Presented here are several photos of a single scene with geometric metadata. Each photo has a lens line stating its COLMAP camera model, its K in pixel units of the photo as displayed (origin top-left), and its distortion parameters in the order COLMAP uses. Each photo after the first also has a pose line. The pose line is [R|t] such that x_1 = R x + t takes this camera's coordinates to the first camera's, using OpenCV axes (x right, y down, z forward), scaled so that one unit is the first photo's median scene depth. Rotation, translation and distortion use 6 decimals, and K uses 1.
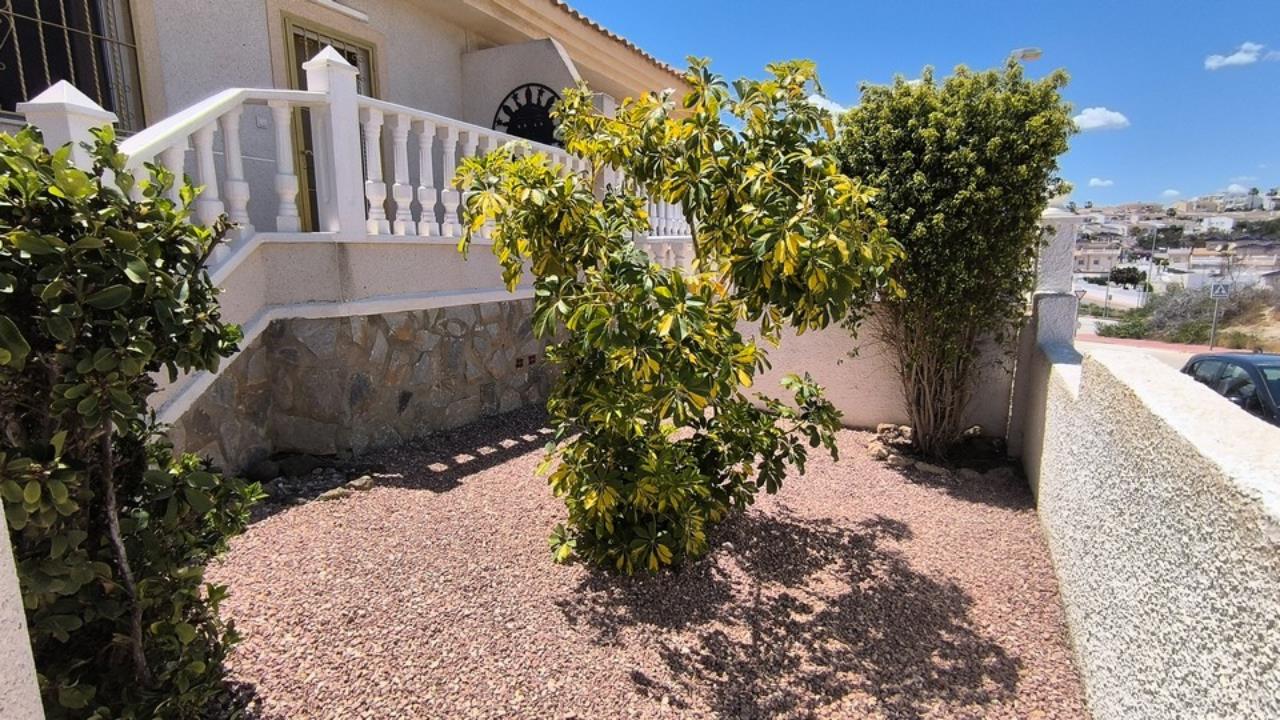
lens RADIAL K [[604.9, 0, 643.4], [0, 604.9, 361.9], [0, 0, 1]] dist [-0.034167, 0.018986]
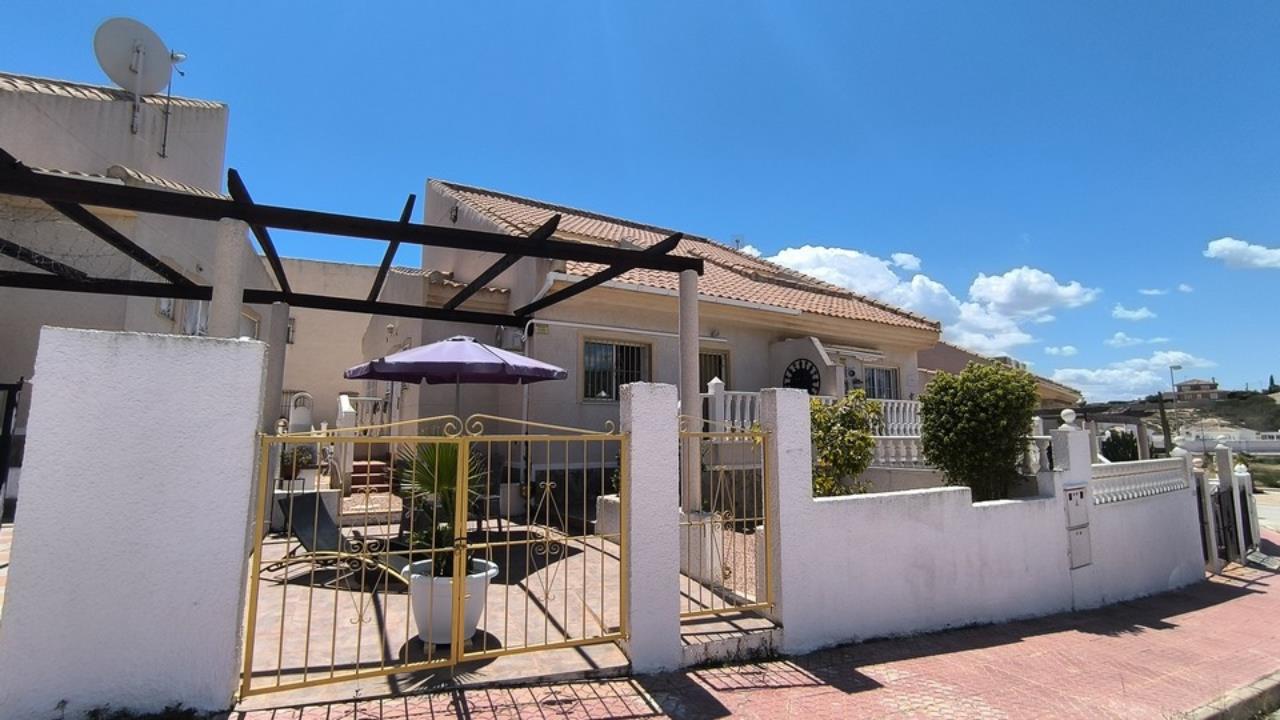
lens RADIAL K [[604.9, 0, 643.4], [0, 604.9, 361.9], [0, 0, 1]] dist [-0.034167, 0.018986]
pose [[0.860139, -0.058046, -0.506747, 0.634496], [-0.088606, 0.961394, -0.260520, 0.194648], [0.502305, 0.268984, 0.821789, -1.536581]]
